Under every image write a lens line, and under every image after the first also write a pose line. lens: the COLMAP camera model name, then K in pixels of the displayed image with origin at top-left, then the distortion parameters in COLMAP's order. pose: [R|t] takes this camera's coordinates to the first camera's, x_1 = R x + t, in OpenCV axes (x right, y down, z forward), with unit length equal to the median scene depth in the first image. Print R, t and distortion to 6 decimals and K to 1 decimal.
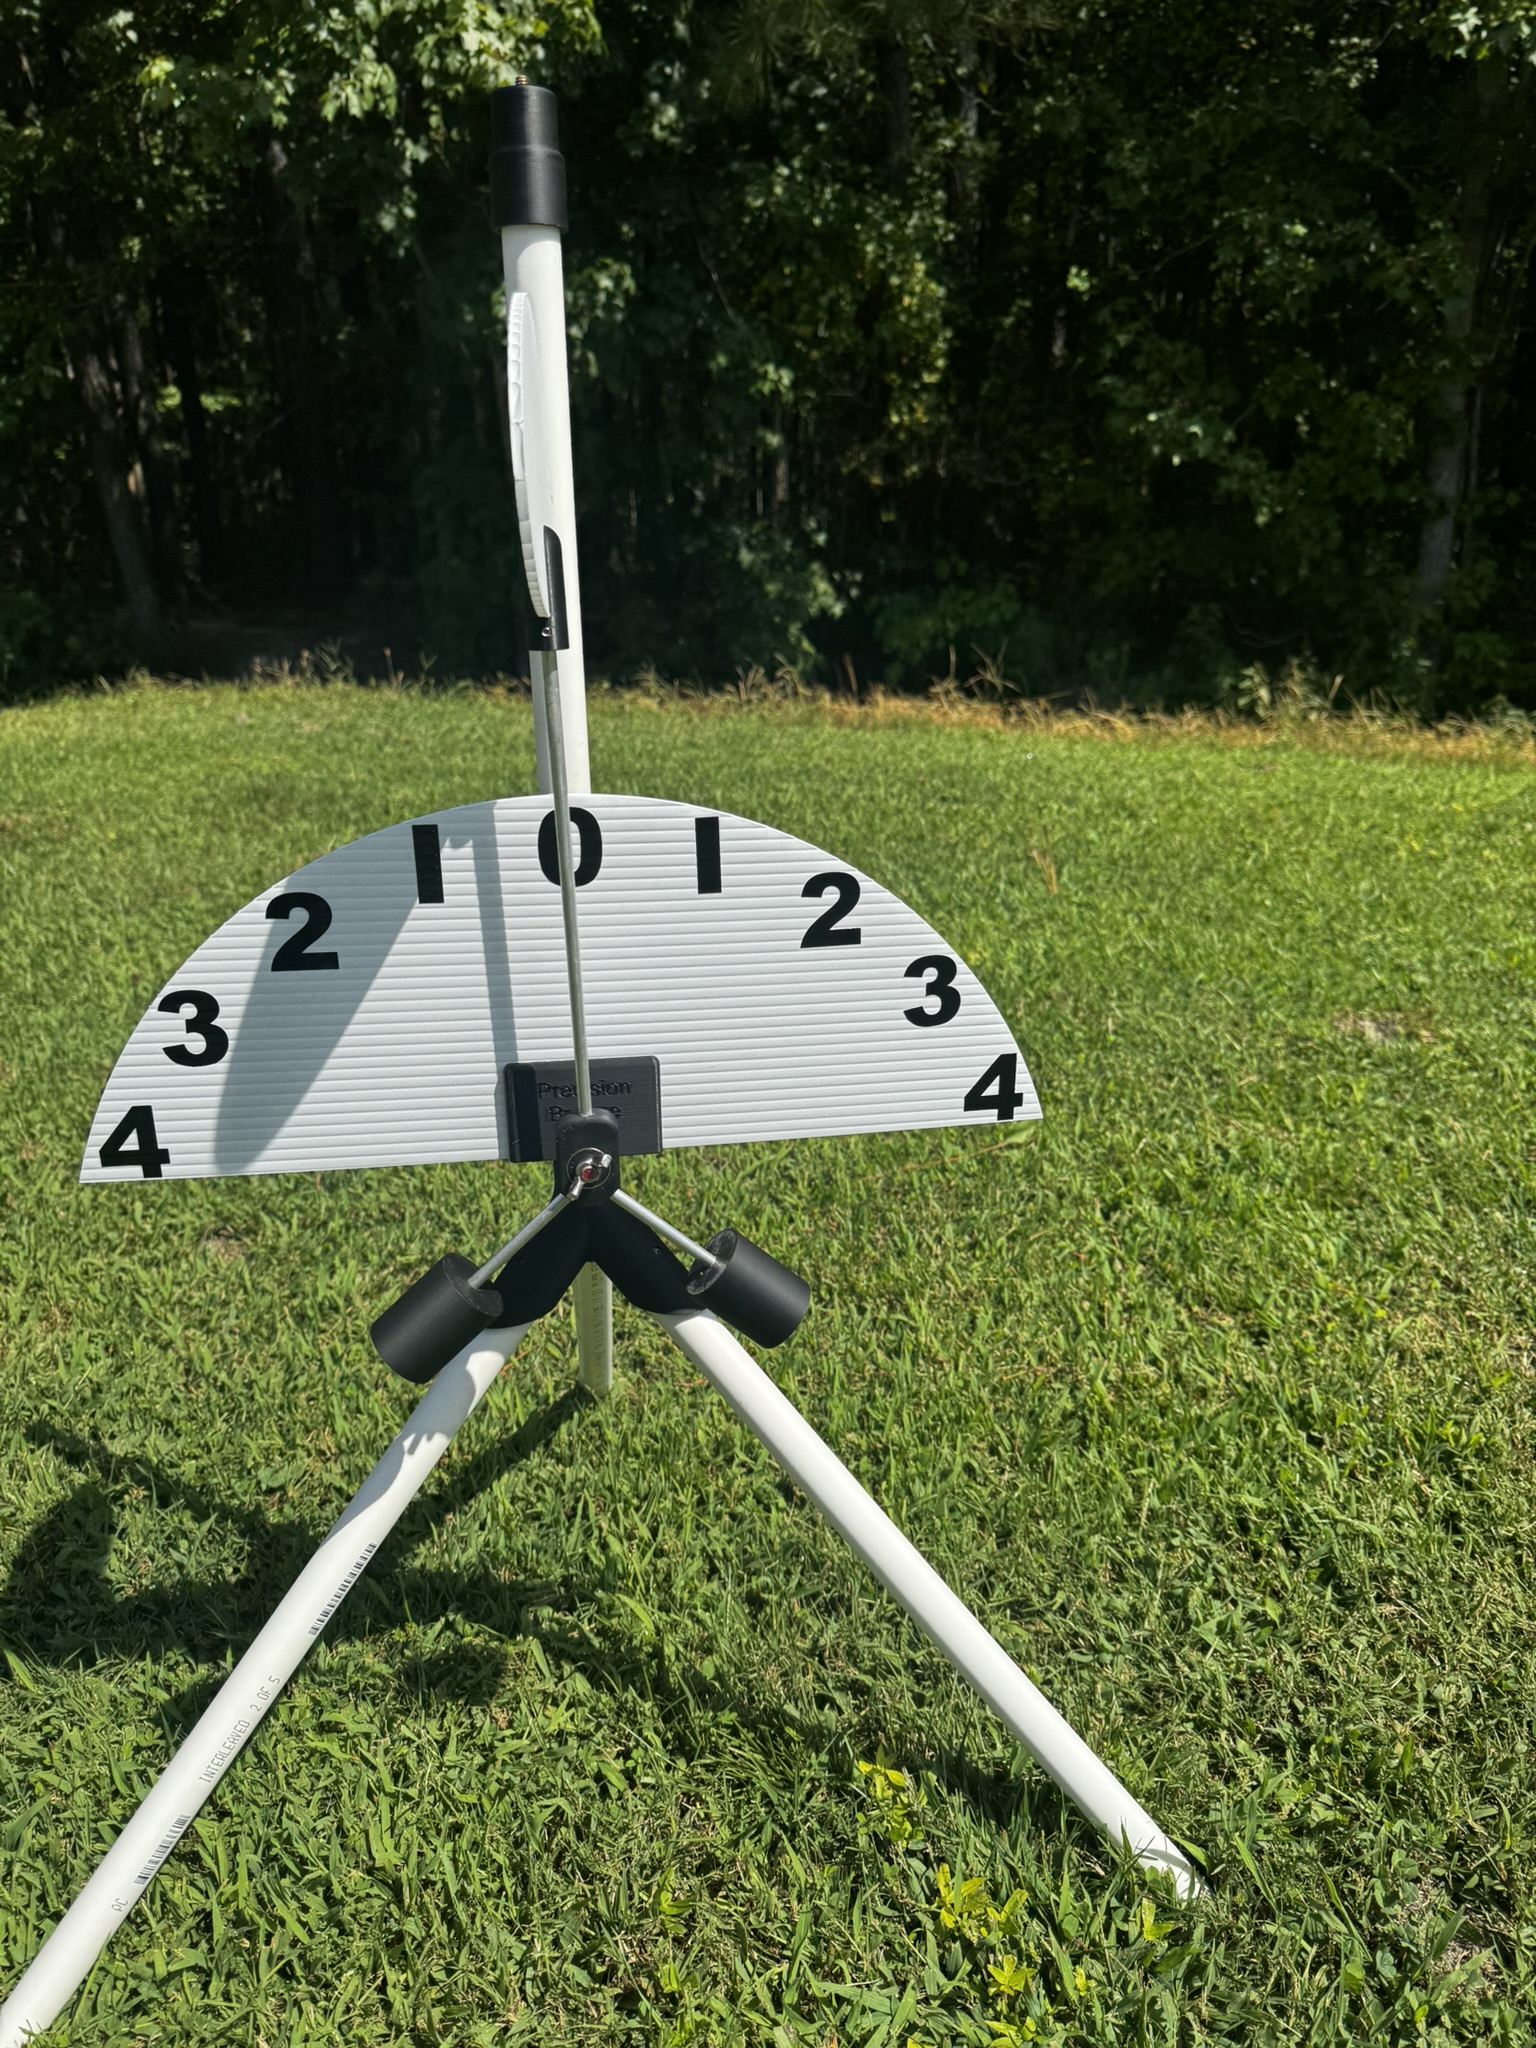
lens RADIAL K [[1451.5, 0, 767.1], [0, 1451.5, 1033.3], [0, 0, 1]] dist [0.021573, -0.039809]
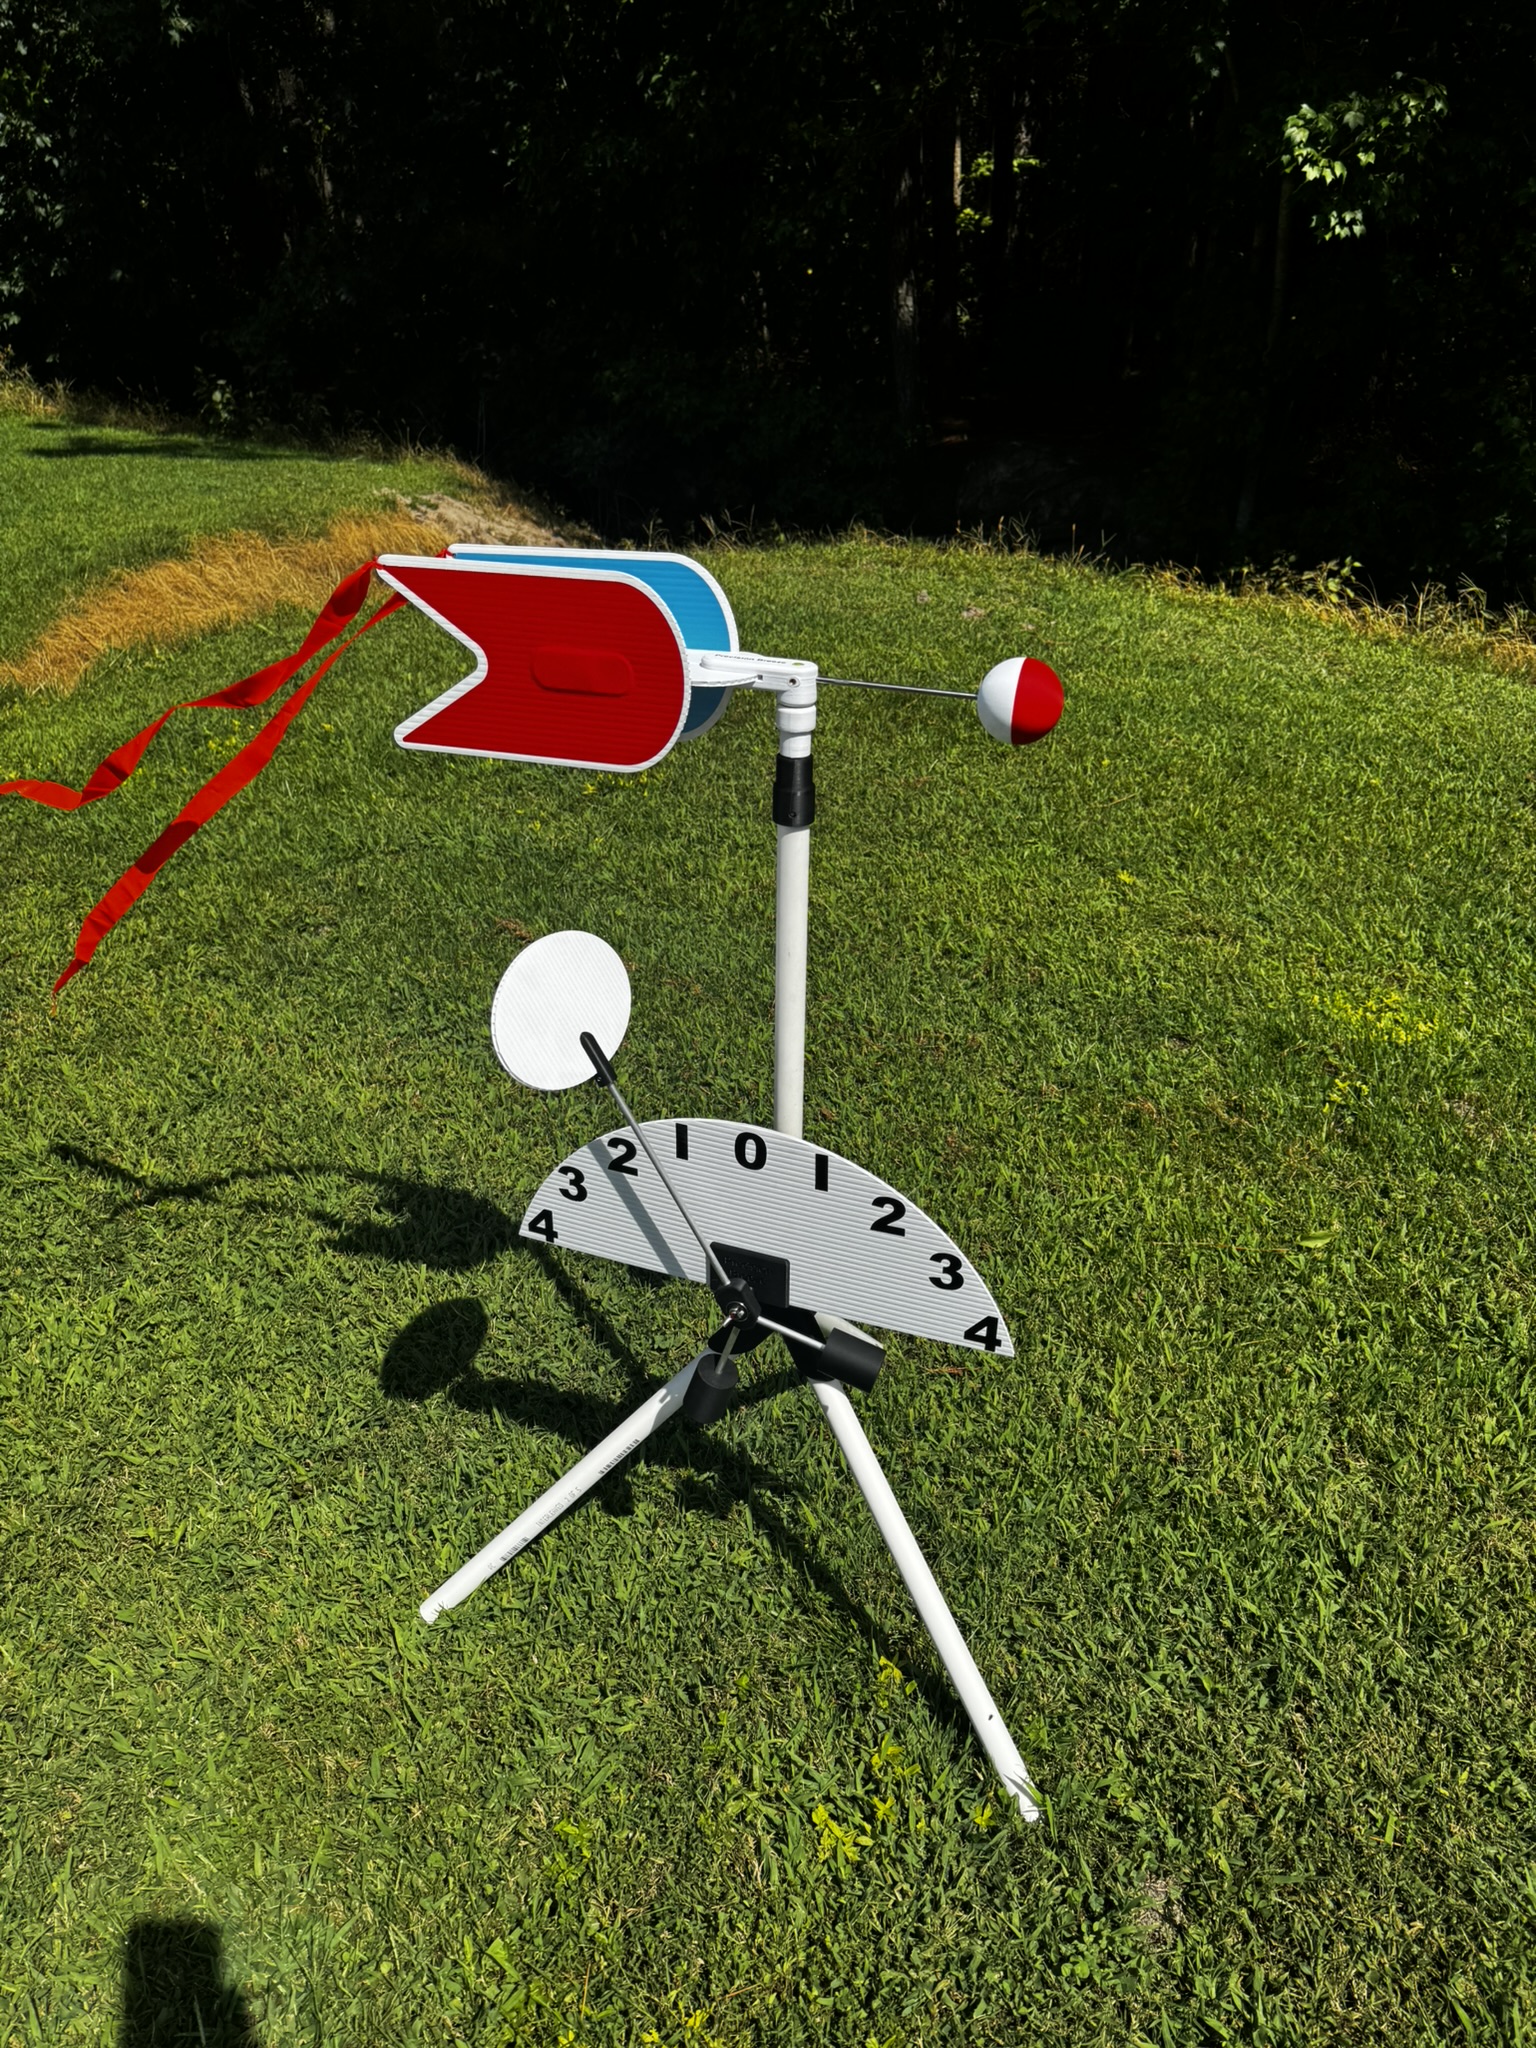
lens RADIAL K [[1451.5, 0, 756.1], [0, 1451.5, 1006.3], [0, 0, 1]] dist [0.021573, -0.039809]
pose [[0.871766, 0.237363, -0.428583, 0.442813], [-0.172906, 0.967567, 0.184167, -0.465323], [0.458397, -0.086446, 0.884533, -0.442012]]
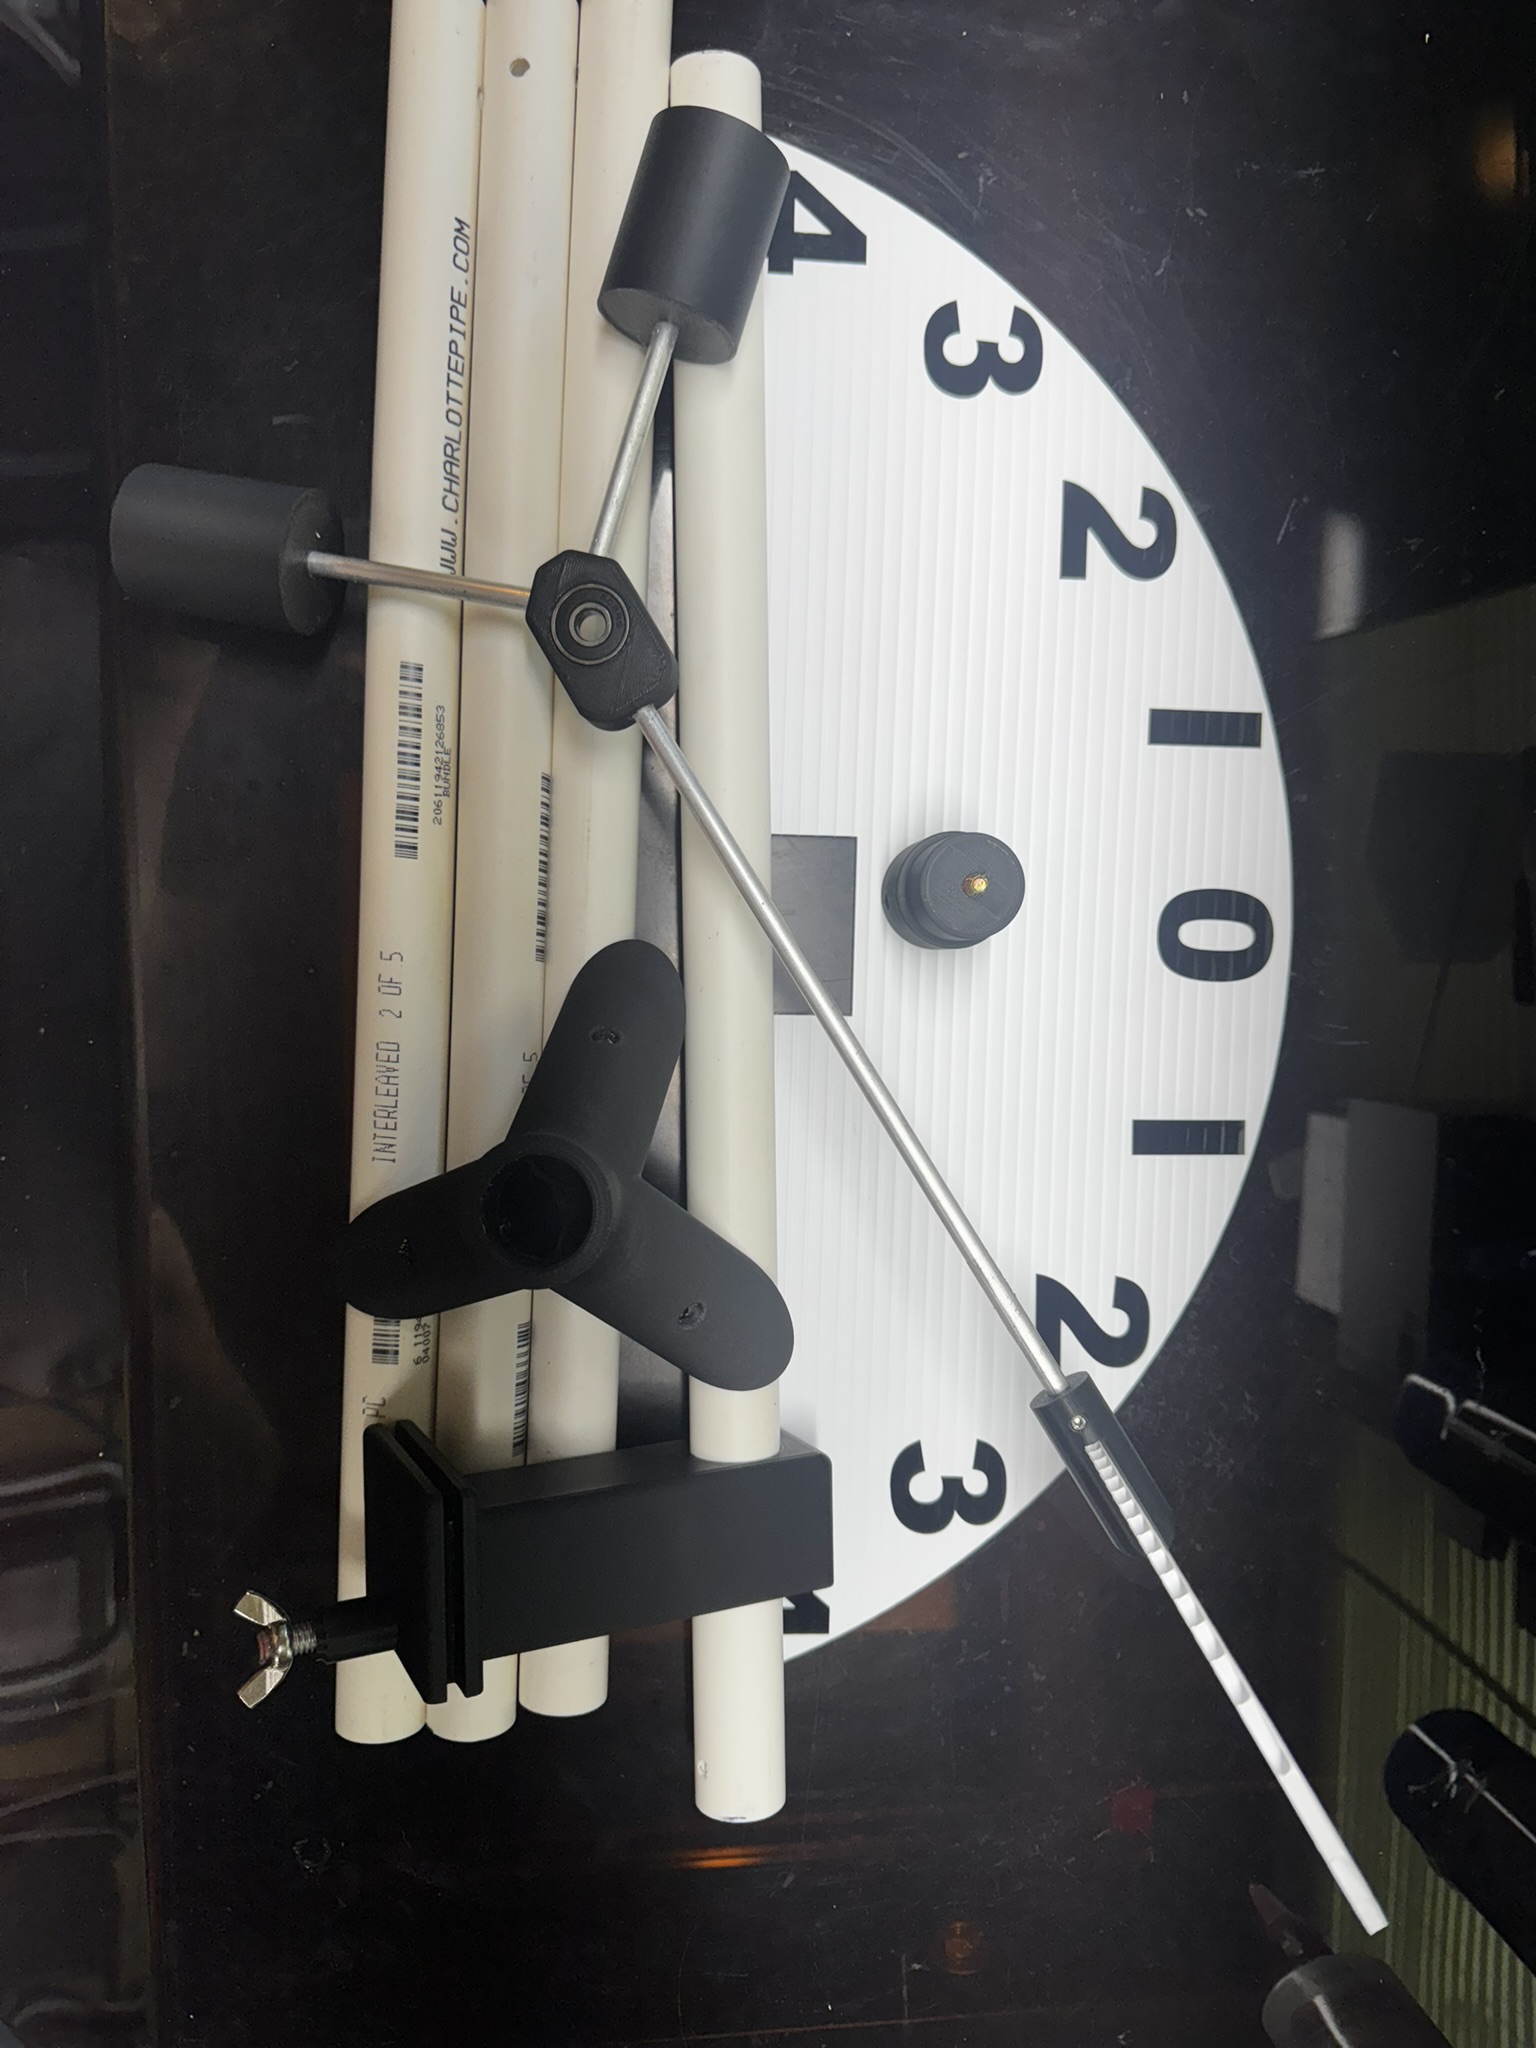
lens RADIAL K [[1451.5, 0, 747.0], [0, 1451.5, 1022.3], [0, 0, 1]] dist [0.021573, -0.039809]
pose [[-0.014860, 0.994396, -0.104674, -0.015529], [-0.907033, -0.057462, -0.417120, 0.253906], [-0.420797, 0.088744, 0.902804, 0.344237]]
